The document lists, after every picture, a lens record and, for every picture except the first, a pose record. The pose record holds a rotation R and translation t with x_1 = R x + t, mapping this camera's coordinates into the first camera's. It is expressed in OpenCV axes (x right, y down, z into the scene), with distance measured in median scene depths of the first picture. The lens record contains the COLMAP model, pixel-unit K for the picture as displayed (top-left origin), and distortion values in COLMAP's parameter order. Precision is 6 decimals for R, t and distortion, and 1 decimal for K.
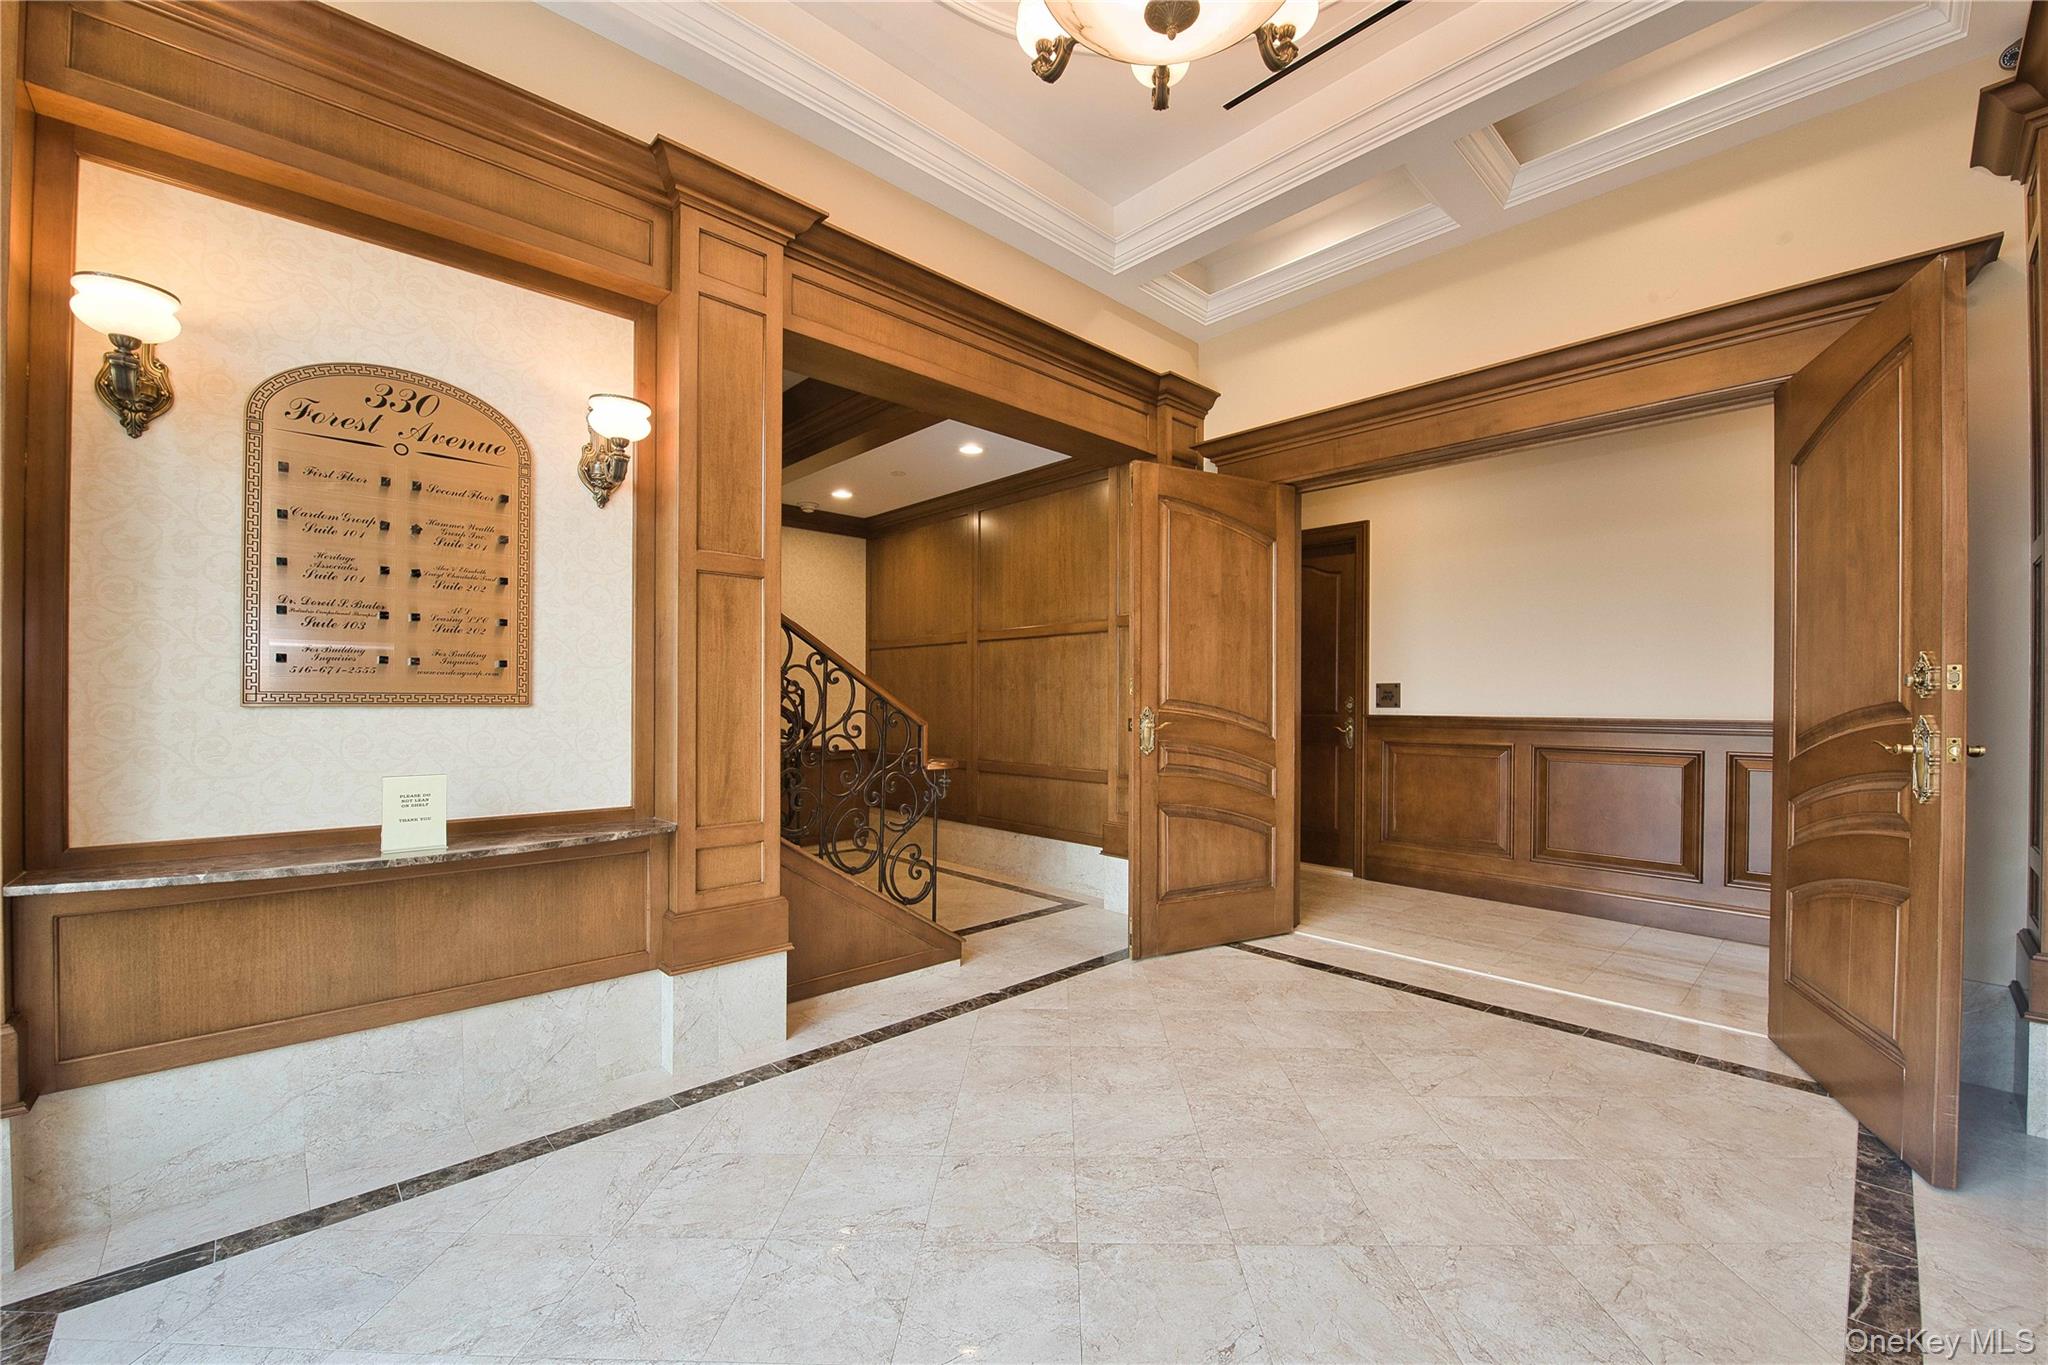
lens RADIAL K [[819.5, 0, 1045.9], [0, 819.5, 698.4], [0, 0, 1]] dist [-0.013226, -0.000342]
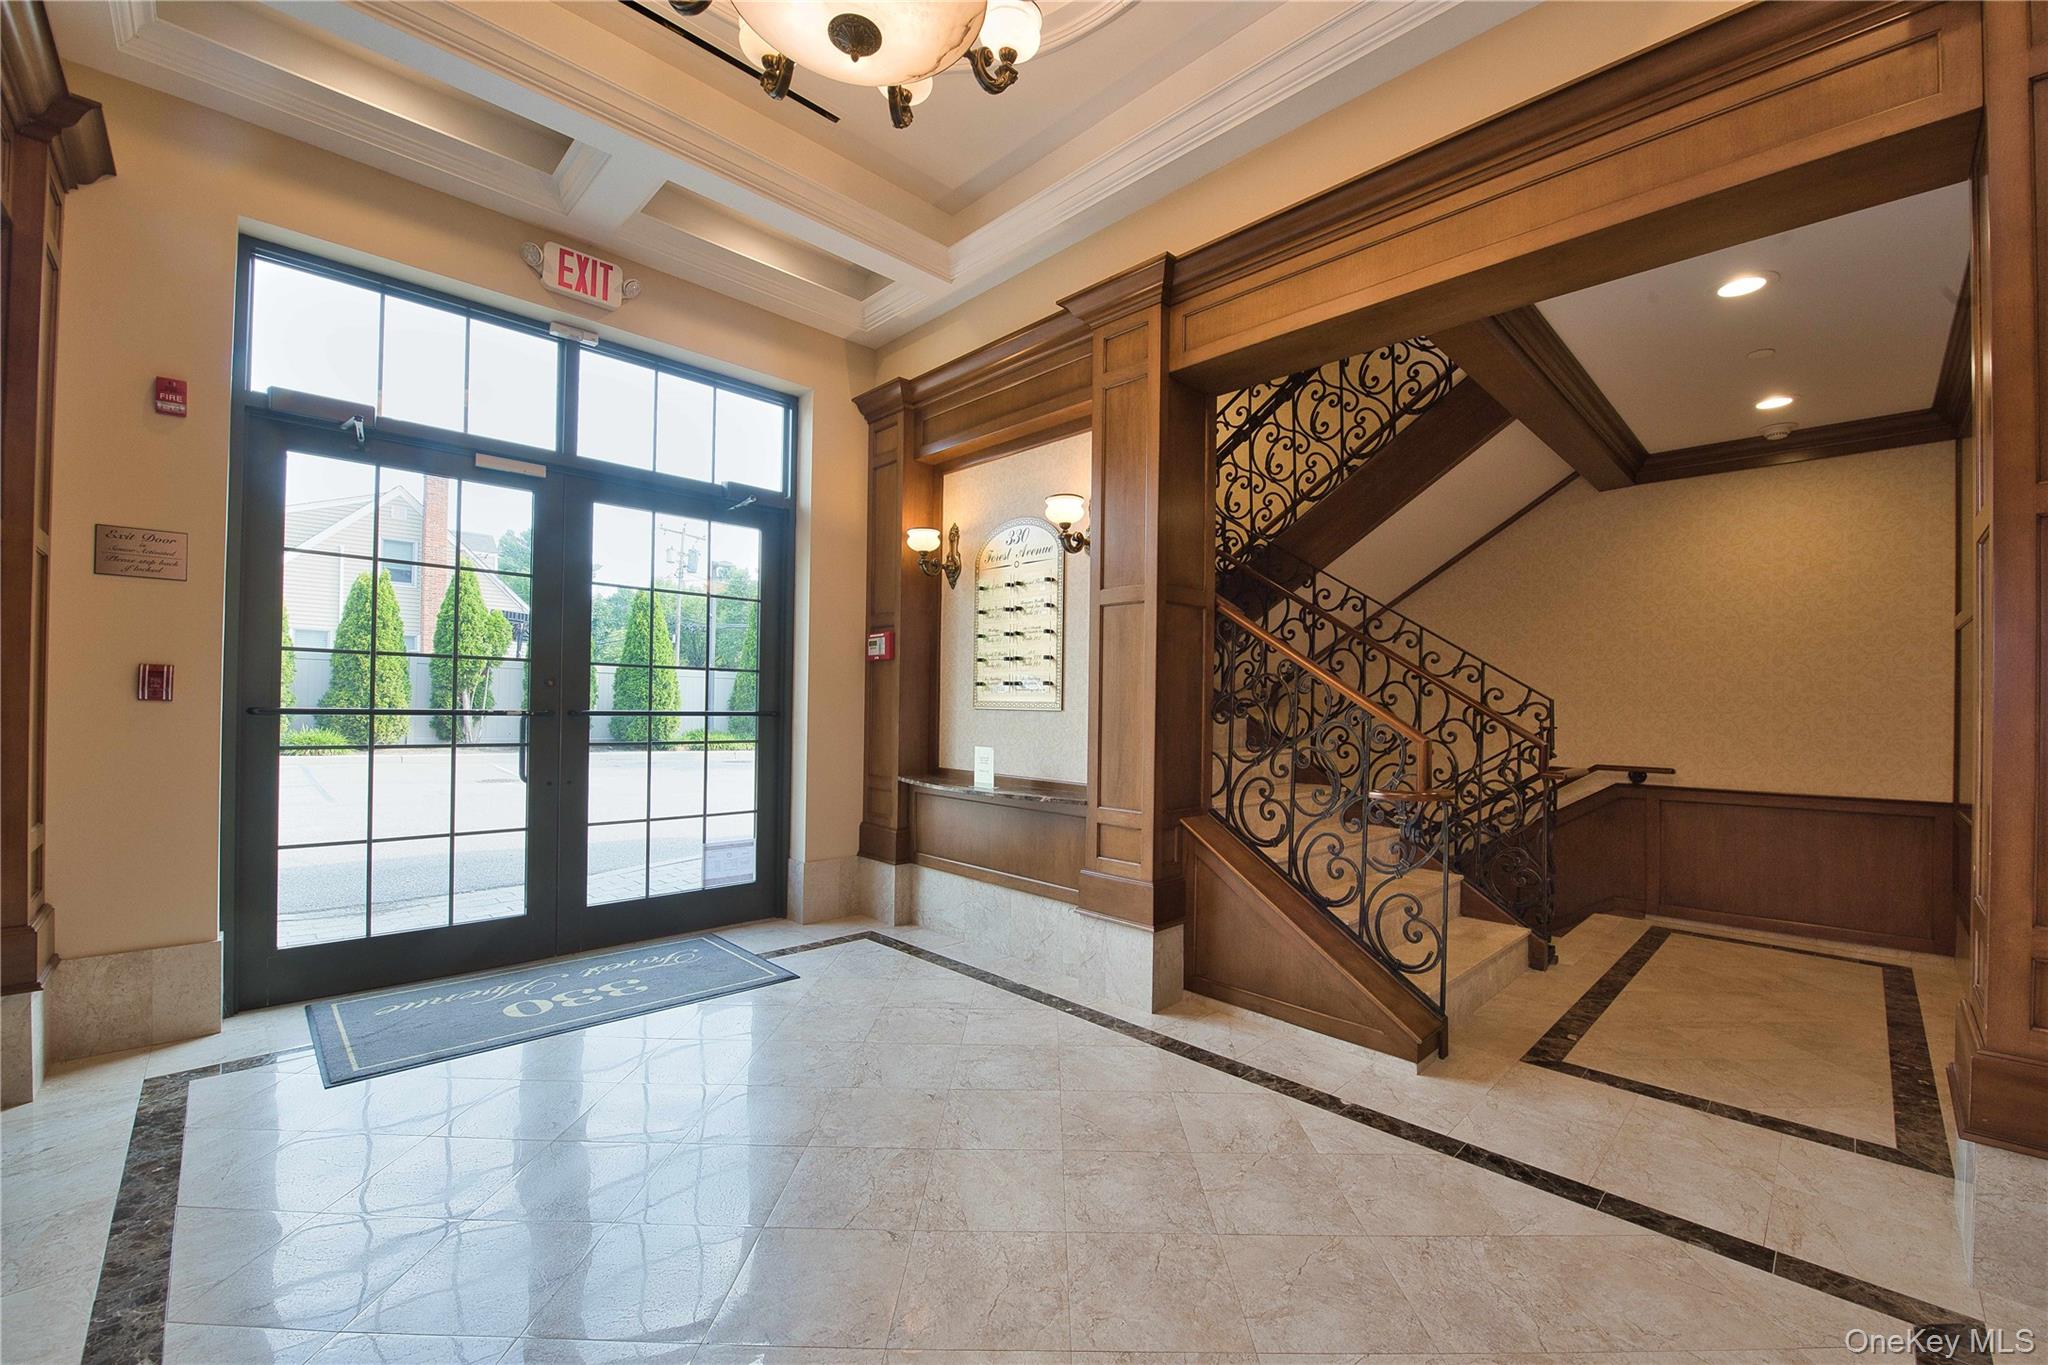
lens RADIAL K [[819.5, 0, 1045.9], [0, 819.5, 698.4], [0, 0, 1]] dist [-0.013226, -0.000342]
pose [[0.012253, -0.014095, -0.999826, 0.806727], [-0.012316, 0.999823, -0.014246, 0.008125], [0.999849, 0.012489, 0.012078, 0.847654]]
